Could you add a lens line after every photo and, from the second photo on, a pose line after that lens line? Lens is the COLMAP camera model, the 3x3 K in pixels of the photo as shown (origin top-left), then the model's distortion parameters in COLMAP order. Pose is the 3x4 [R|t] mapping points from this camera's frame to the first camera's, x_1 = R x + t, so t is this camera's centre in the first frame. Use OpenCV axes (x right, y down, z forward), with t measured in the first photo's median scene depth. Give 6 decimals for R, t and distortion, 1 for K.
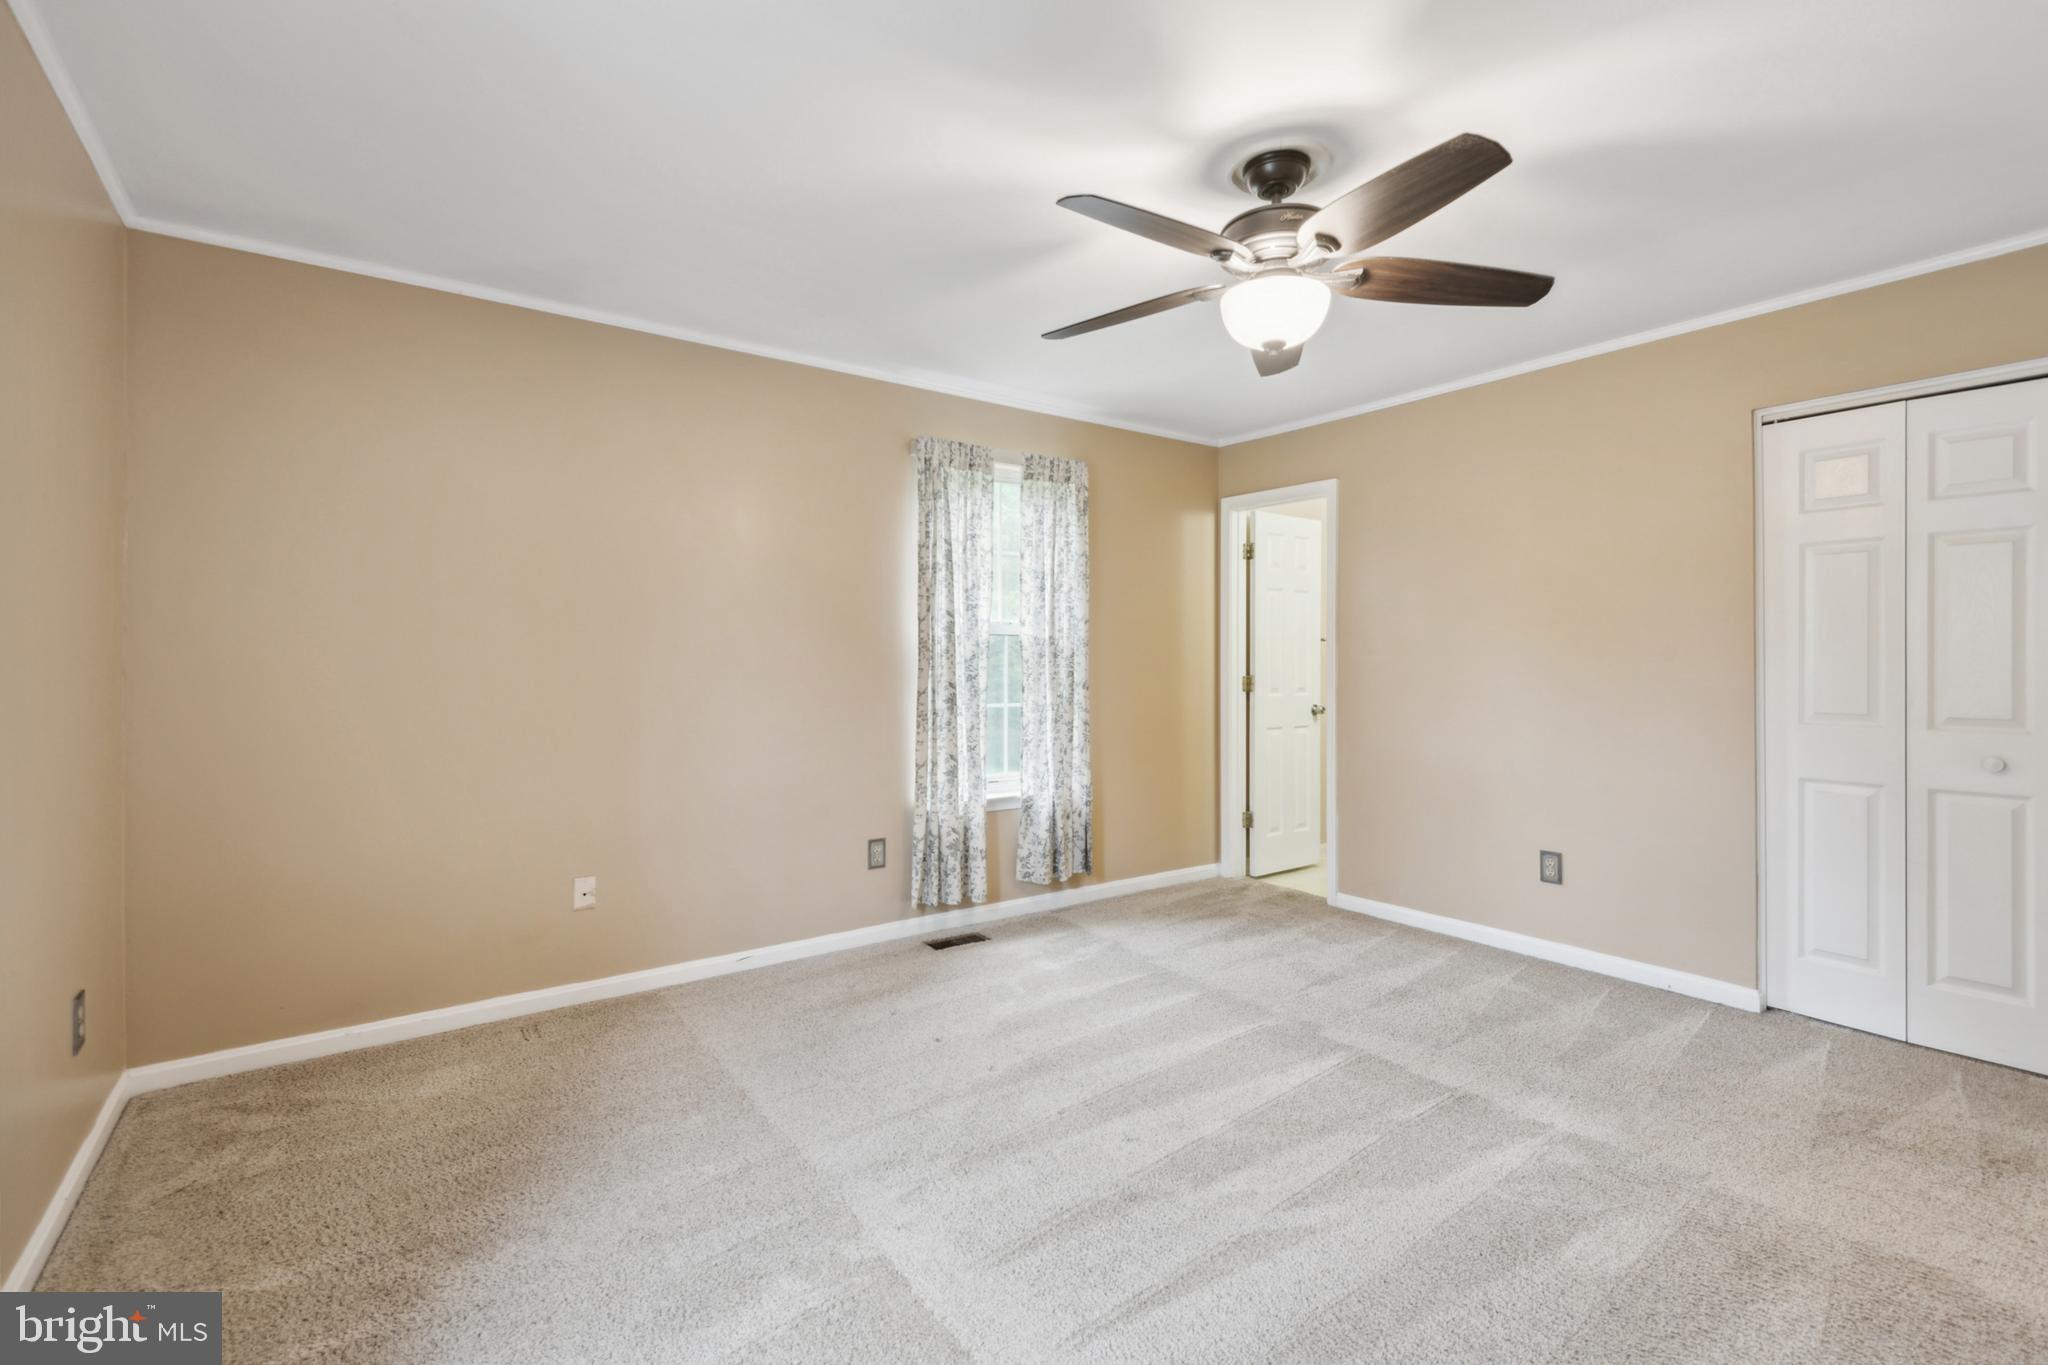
lens RADIAL K [[932.5, 0, 1014.8], [0, 932.5, 673.7], [0, 0, 1]] dist [0.030458, -0.013635]
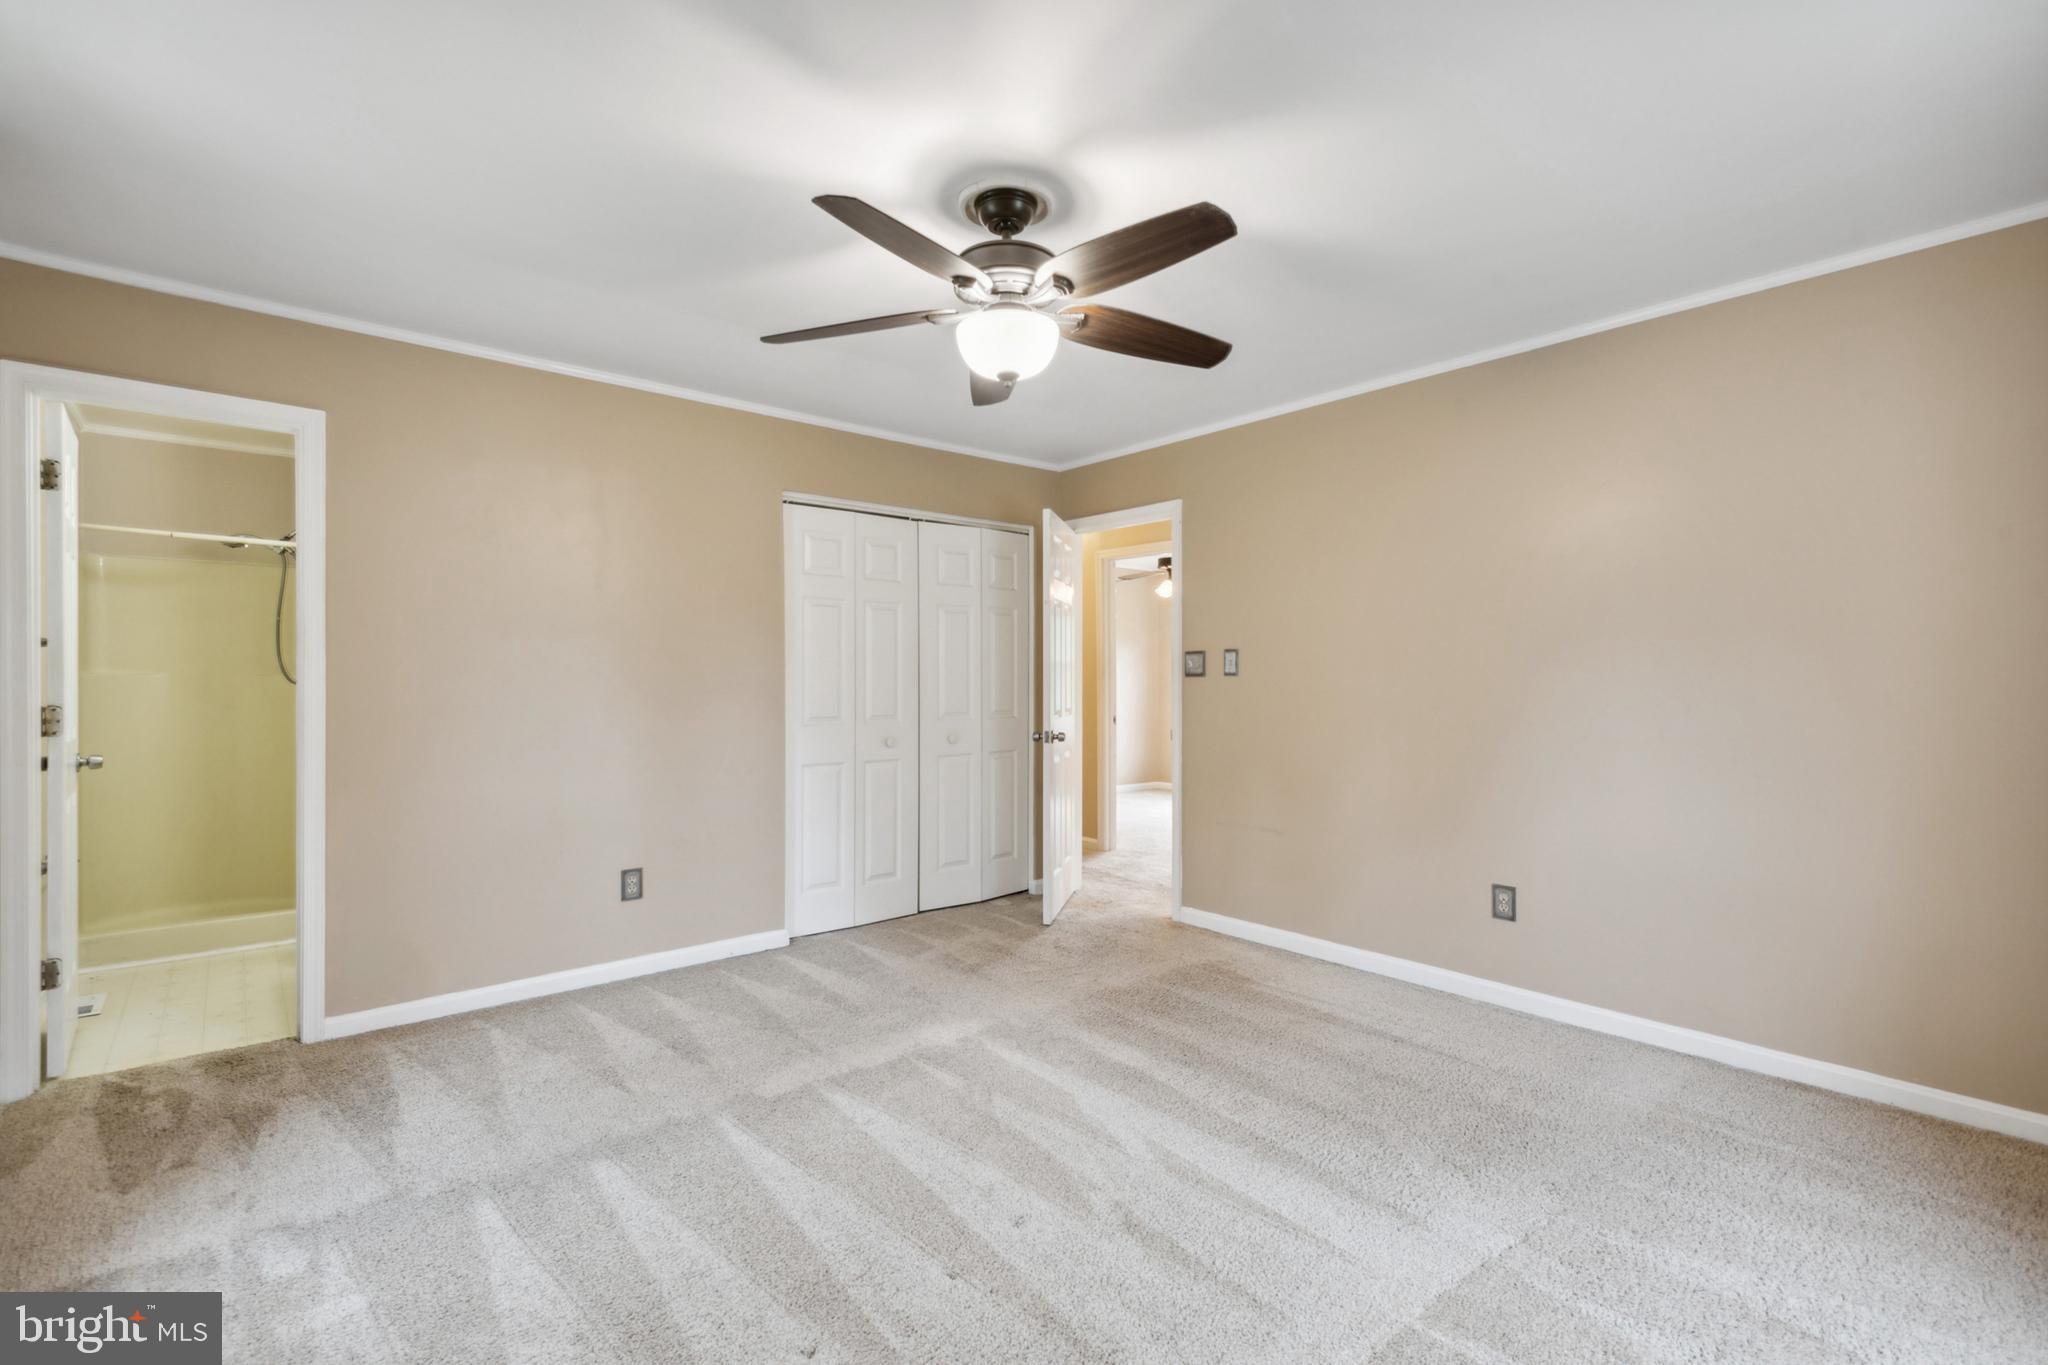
lens RADIAL K [[932.5, 0, 1019.9], [0, 932.5, 678.1], [0, 0, 1]] dist [0.030458, -0.013635]
pose [[-0.080103, 0.001306, 0.996786, -0.594009], [0.016334, 0.999867, 0.000003, -0.012506], [-0.996653, 0.016282, -0.080114, 0.832061]]
